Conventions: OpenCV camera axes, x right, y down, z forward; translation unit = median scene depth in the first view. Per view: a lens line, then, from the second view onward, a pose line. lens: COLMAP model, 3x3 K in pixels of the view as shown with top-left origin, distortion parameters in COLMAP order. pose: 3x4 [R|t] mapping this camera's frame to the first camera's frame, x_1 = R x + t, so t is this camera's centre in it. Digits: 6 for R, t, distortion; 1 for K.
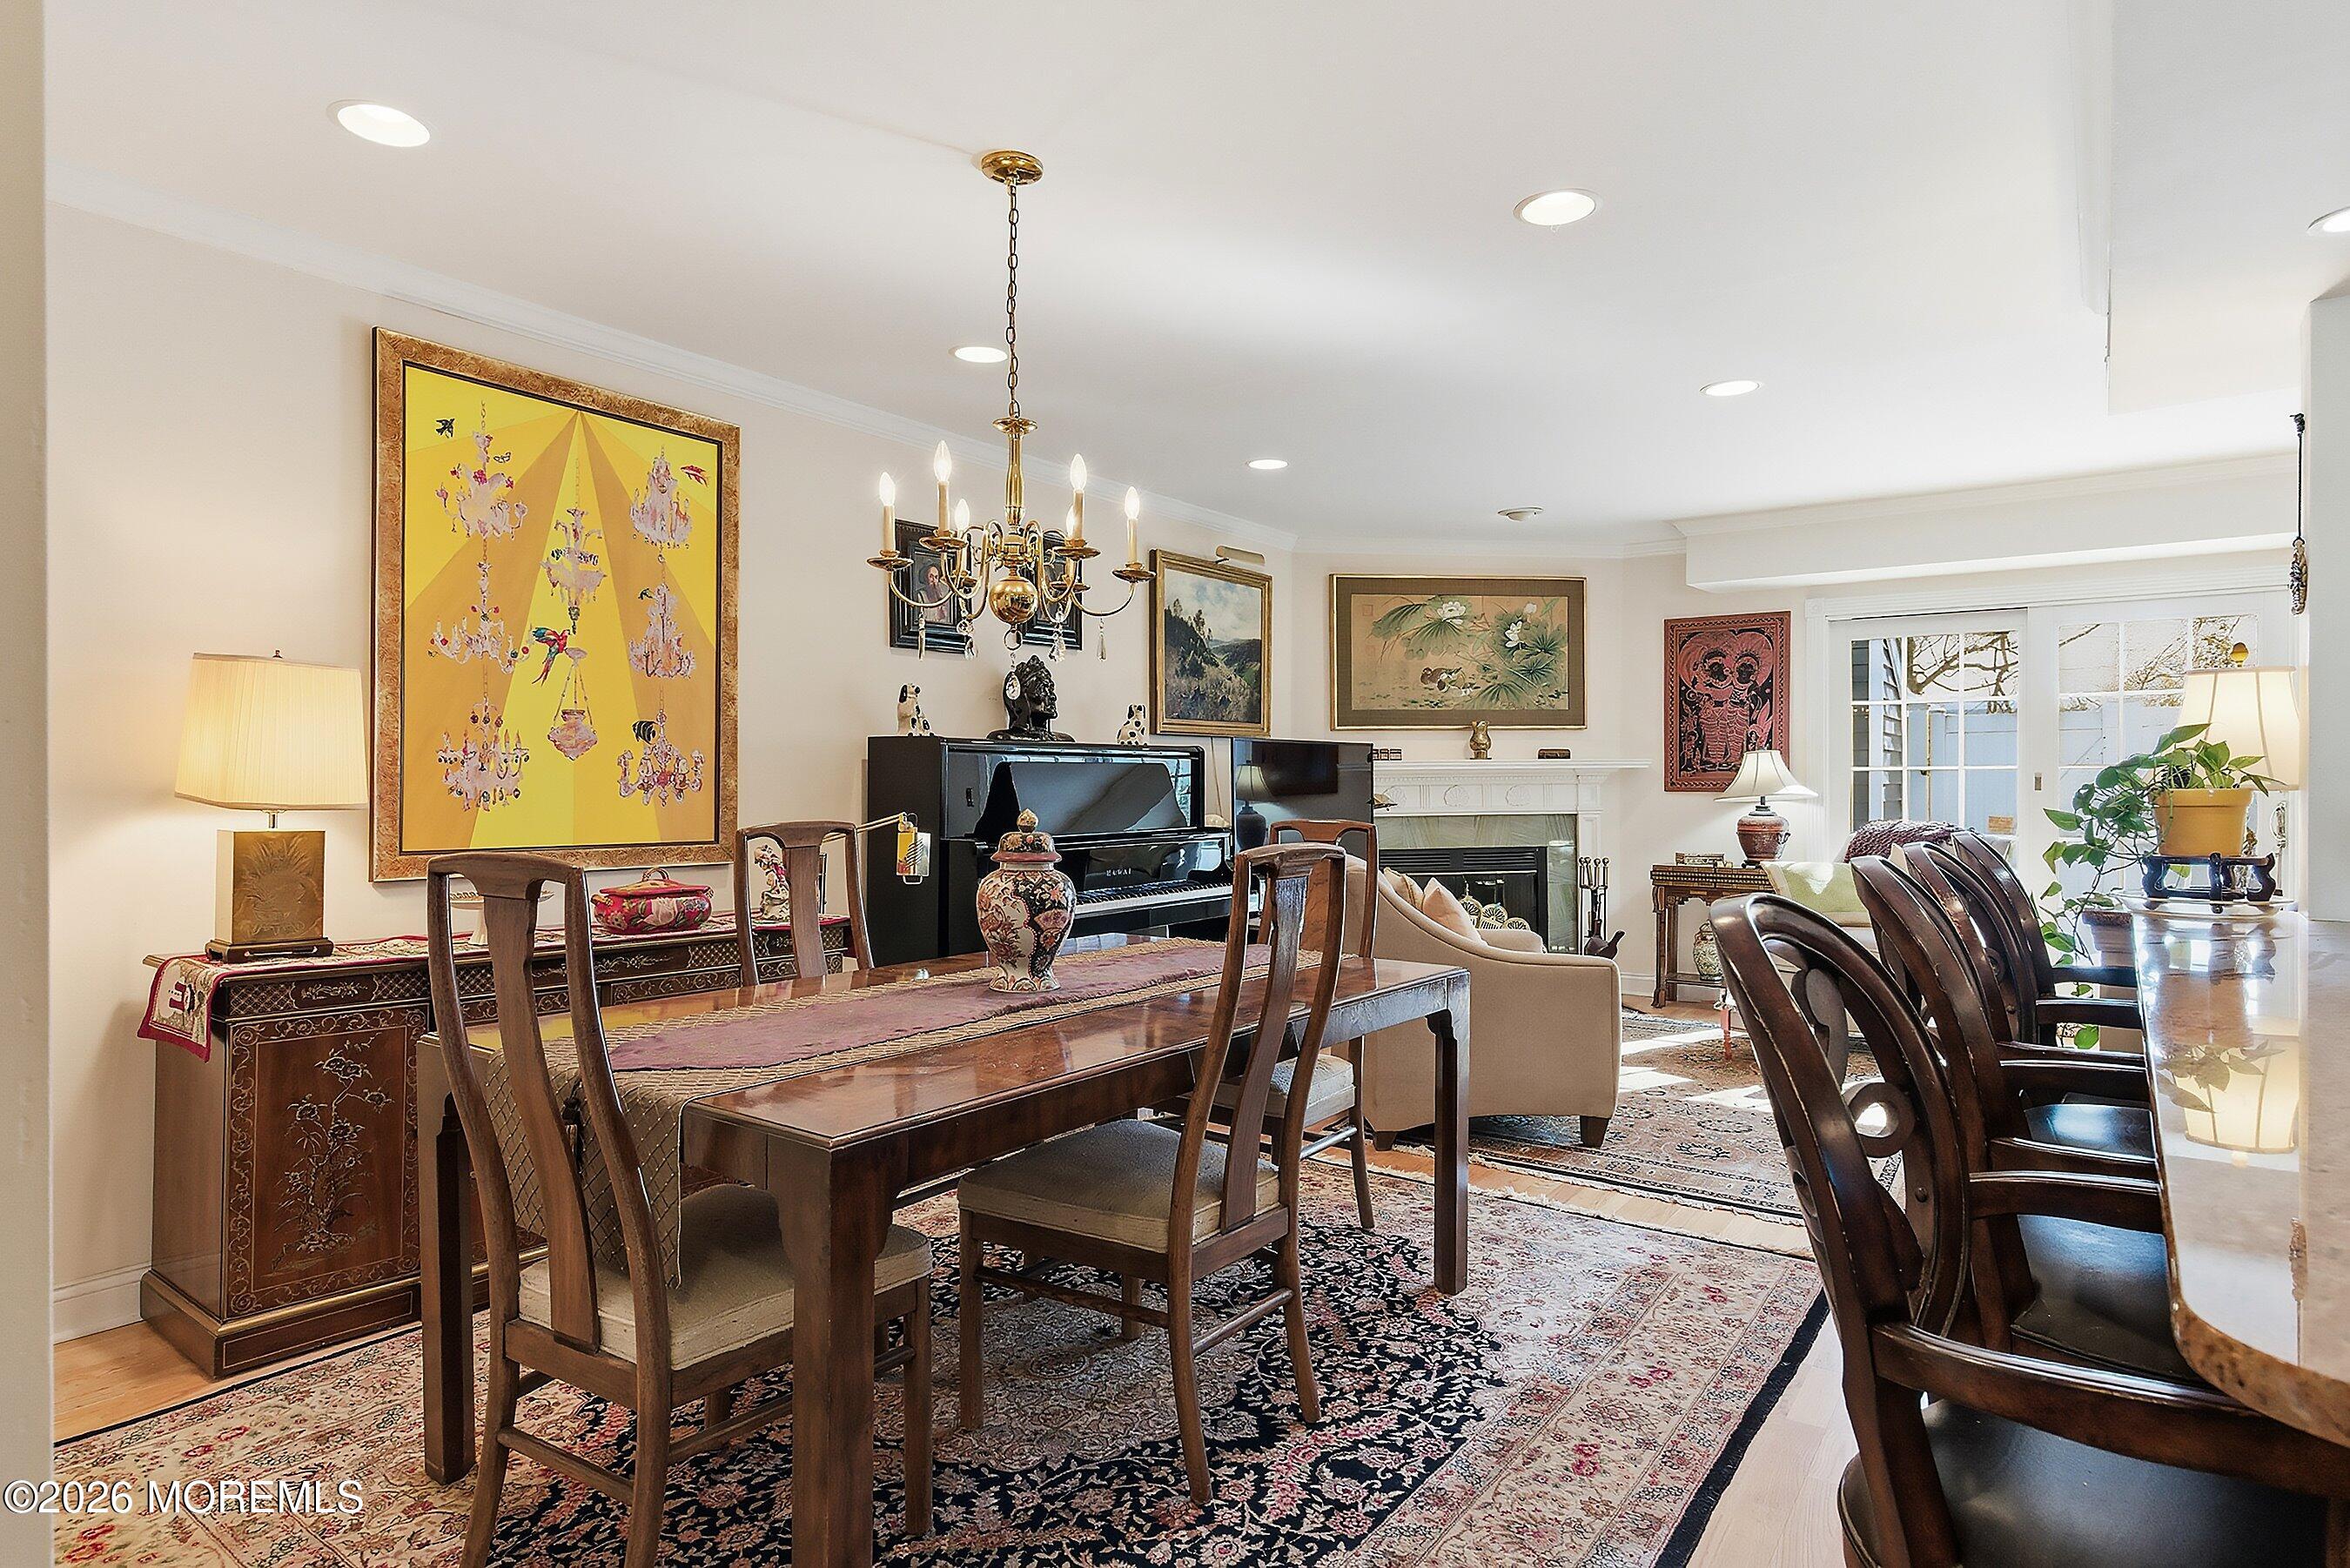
lens RADIAL K [[1289.1, 0, 1163.5], [0, 1289.1, 787.5], [0, 0, 1]] dist [0.002377, -0.001287]
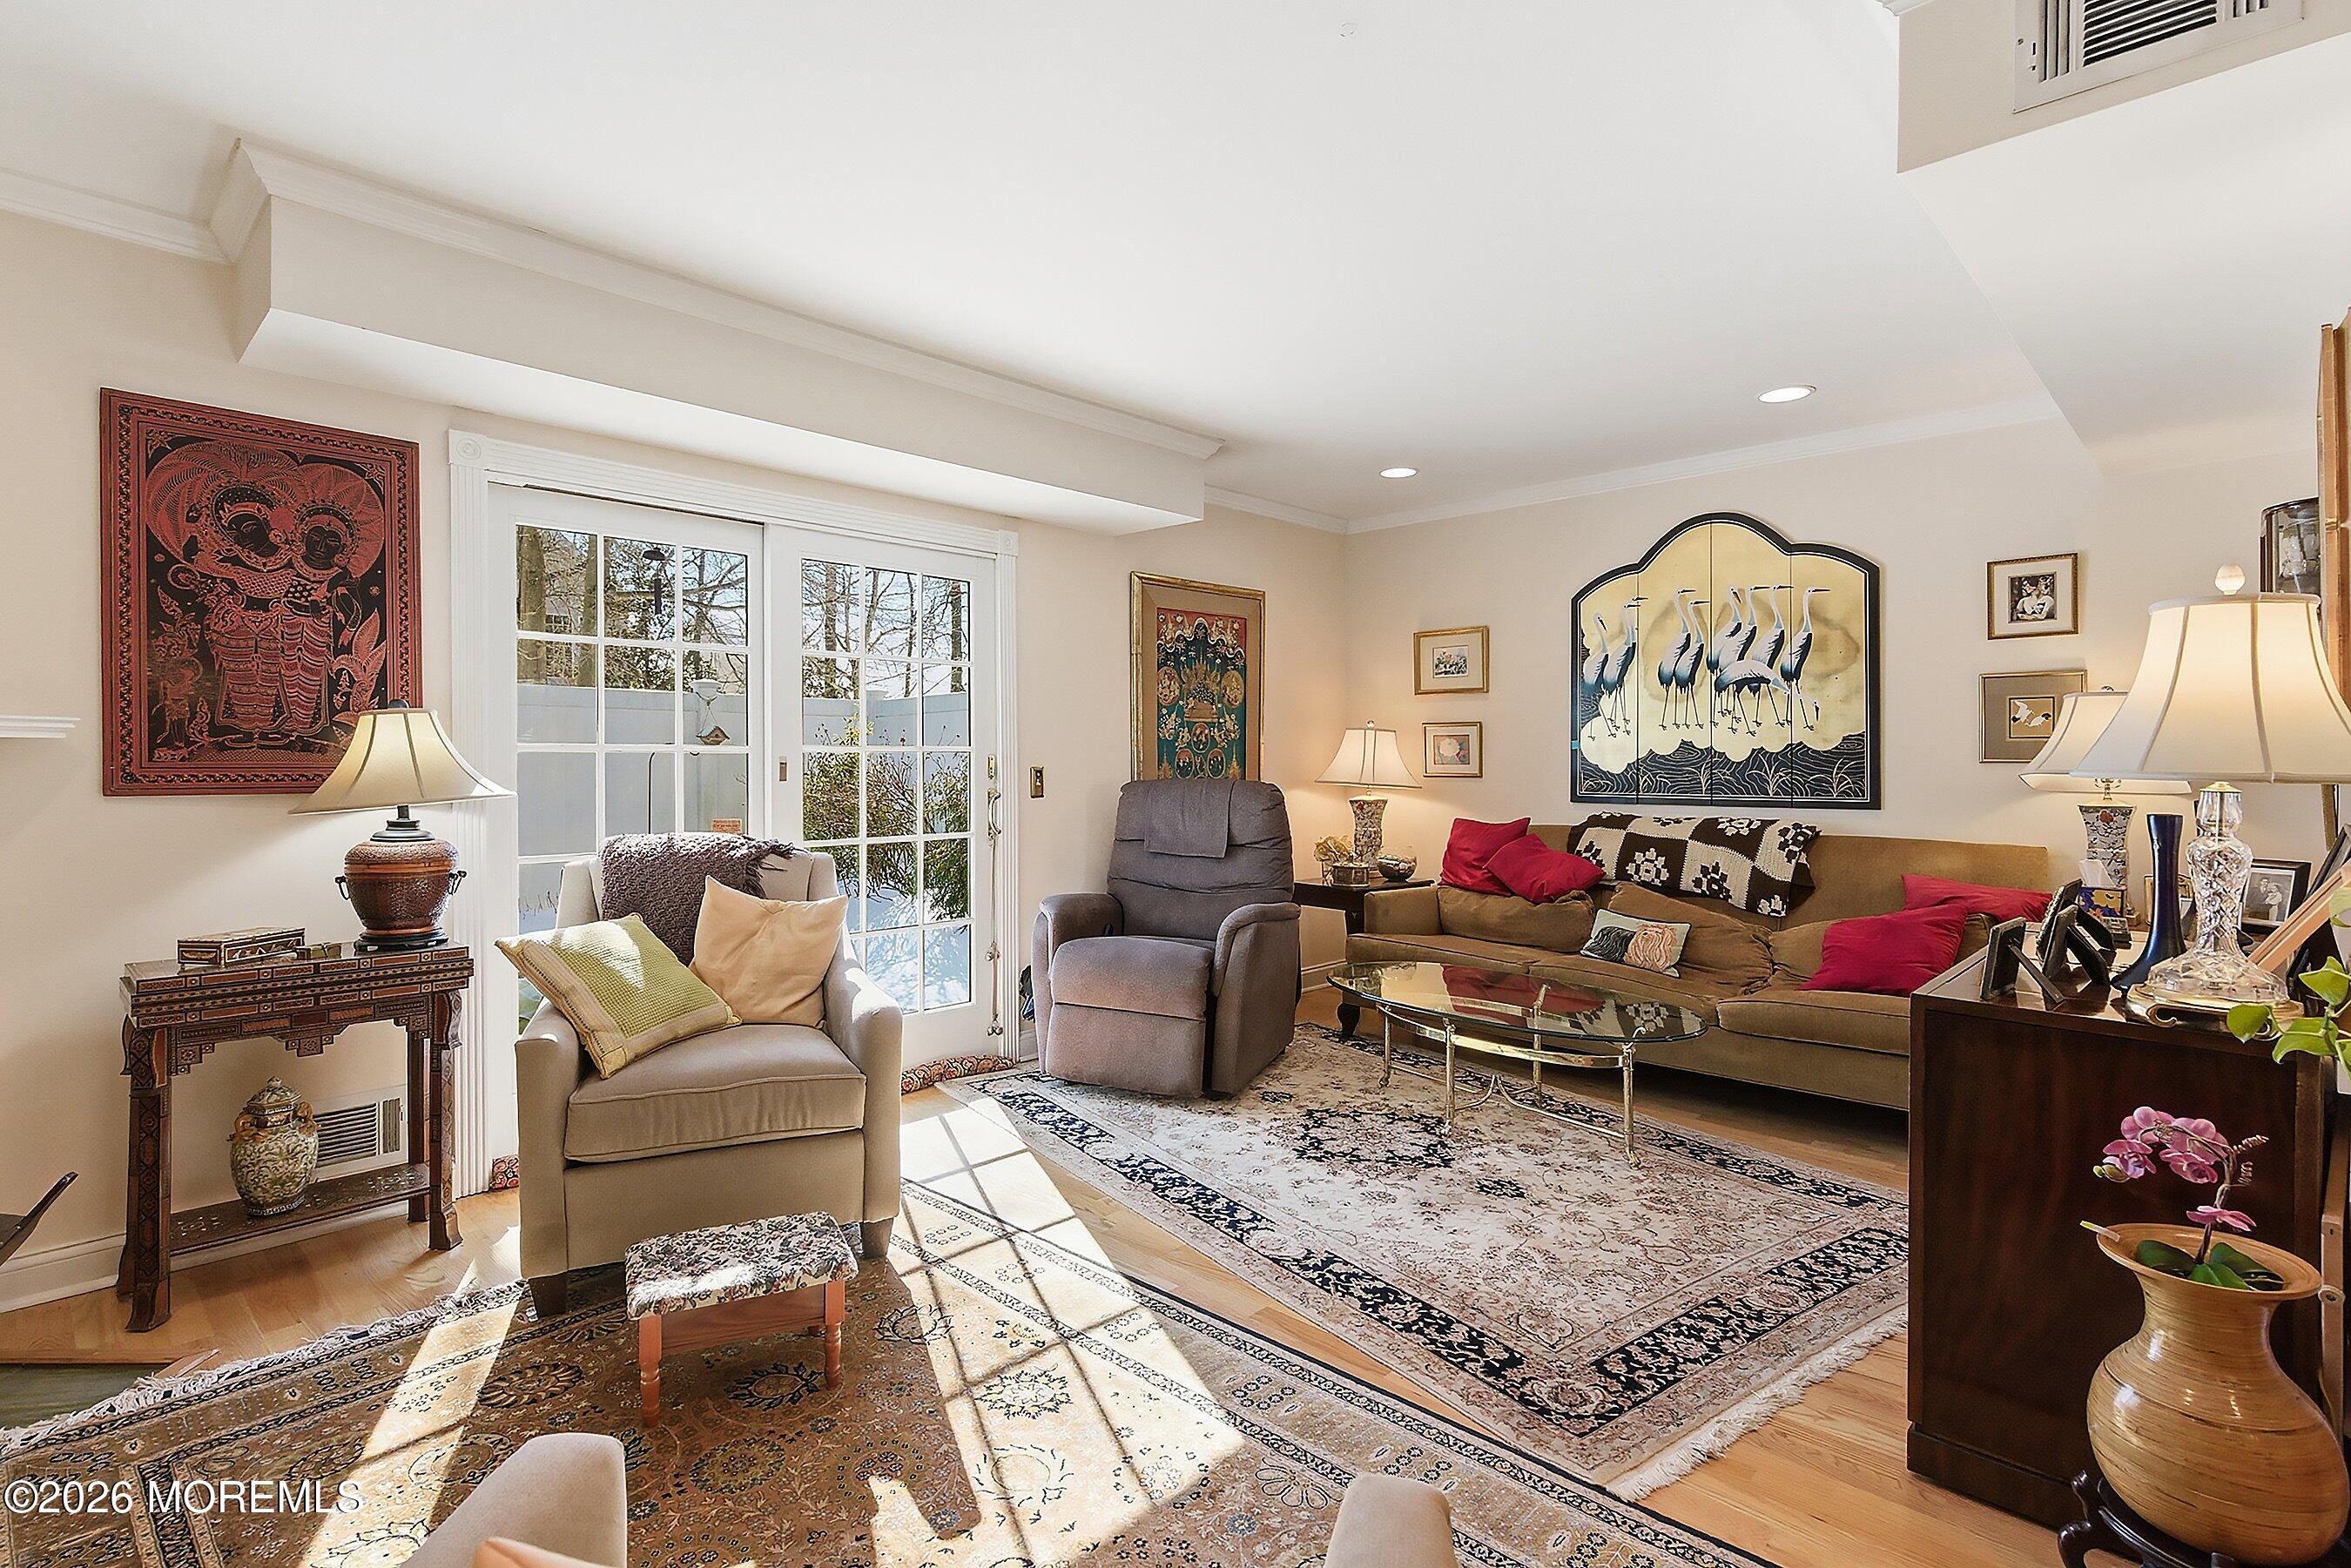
lens RADIAL K [[1134.2, 0, 1137.2], [0, 1134.2, 771.4], [0, 0, 1]] dist [0.009188, -0.000104]
pose [[0.148584, -0.006241, 0.988880, 0.077732], [0.006385, 0.999965, 0.005352, -0.005322], [-0.988879, 0.005519, 0.148619, 0.680326]]
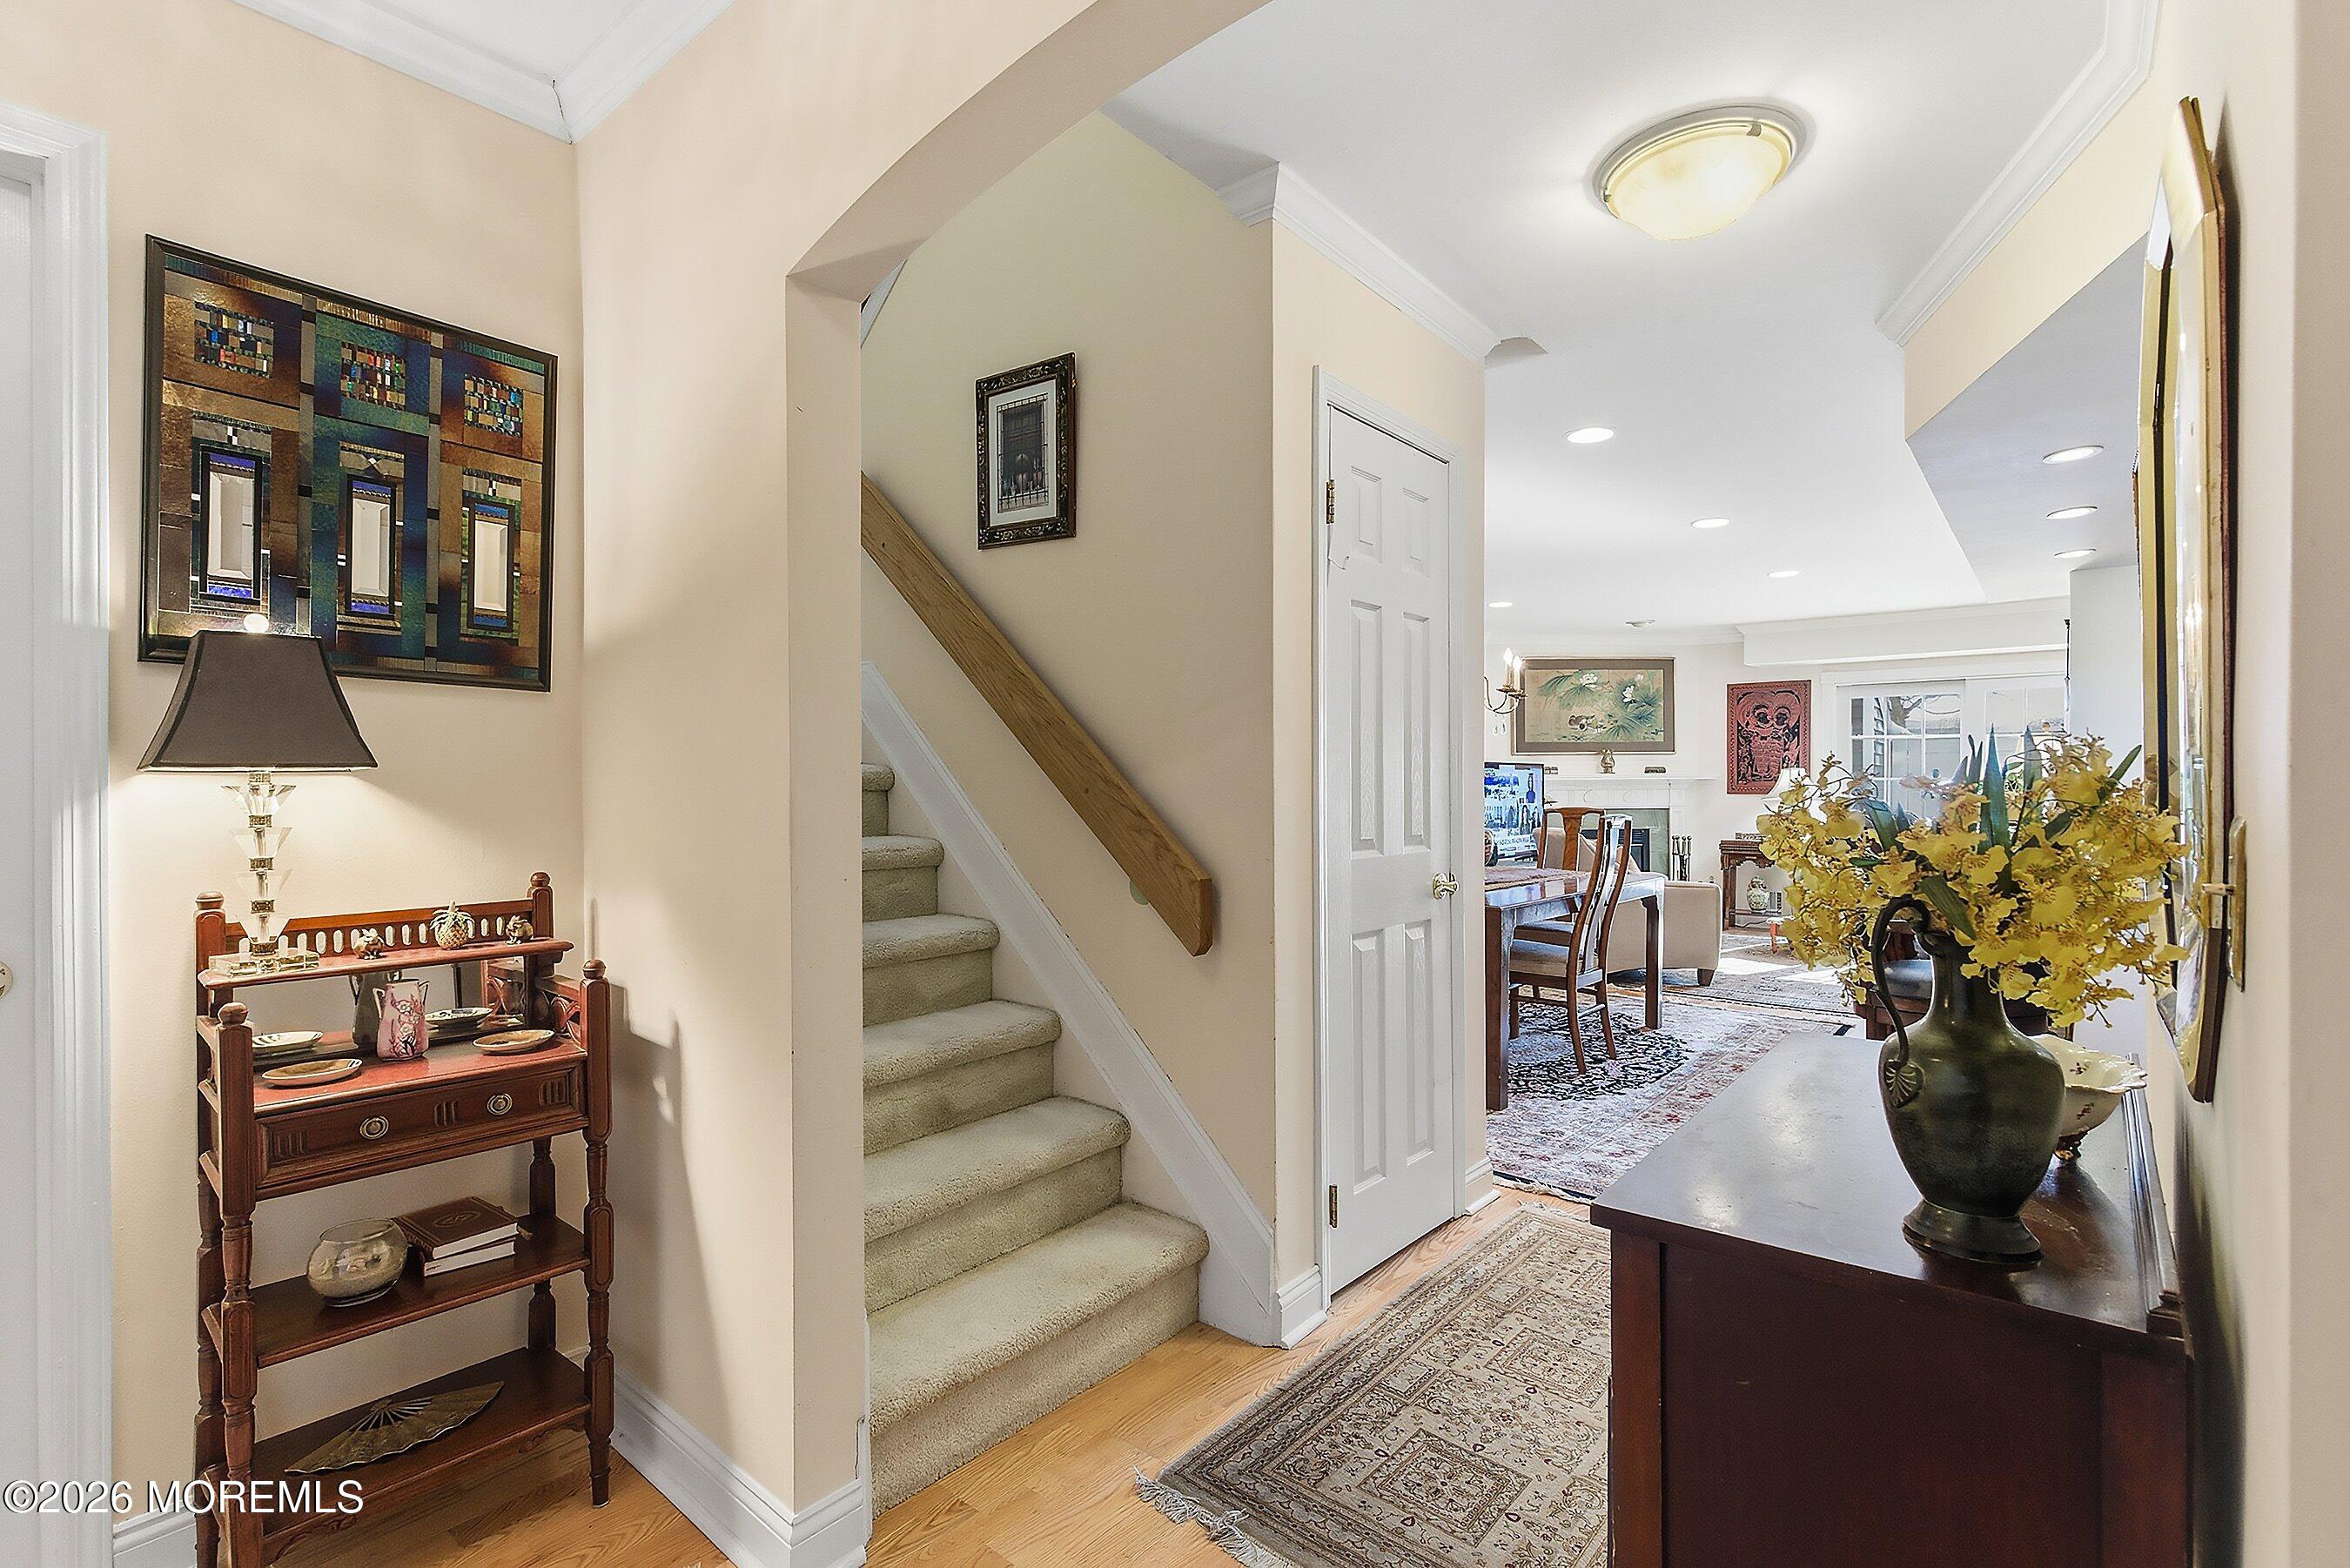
lens RADIAL K [[1090.8, 0, 1182.1], [0, 1090.8, 790.7], [0, 0, 1]] dist [0.000428, -0.000334]
pose [[0.998160, 0.000382, -0.060627, -0.212845], [-0.000403, 1.000000, -0.000332, -0.000110], [0.060627, 0.000356, 0.998160, -0.401404]]
